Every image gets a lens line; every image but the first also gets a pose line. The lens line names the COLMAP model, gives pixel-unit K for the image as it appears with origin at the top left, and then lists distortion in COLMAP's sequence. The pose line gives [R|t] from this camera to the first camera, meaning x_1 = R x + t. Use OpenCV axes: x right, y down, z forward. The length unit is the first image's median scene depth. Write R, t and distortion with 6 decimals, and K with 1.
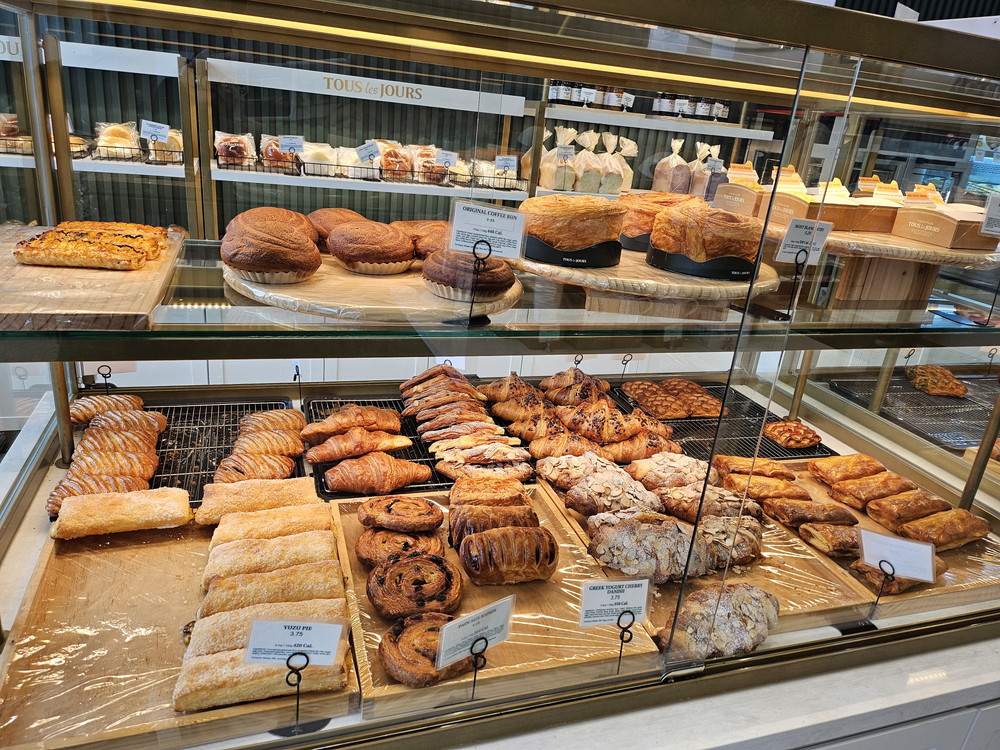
lens RADIAL K [[712.5, 0, 502.8], [0, 712.5, 379.1], [0, 0, 1]] dist [0.029401, -0.000380]
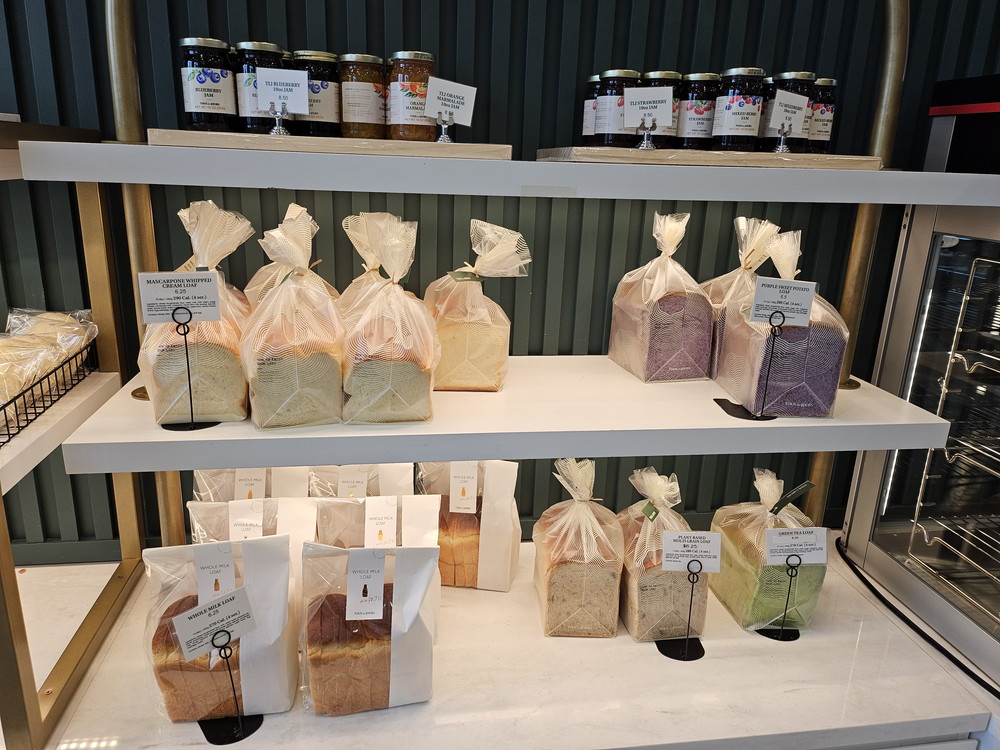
lens RADIAL K [[712.5, 0, 494.5], [0, 712.5, 367.9], [0, 0, 1]] dist [0.029401, -0.000380]
pose [[0.981321, -0.014400, -0.191838, 0.235388], [-0.002588, 0.996116, -0.088008, -0.244679], [0.192360, 0.086861, 0.977473, 0.694890]]
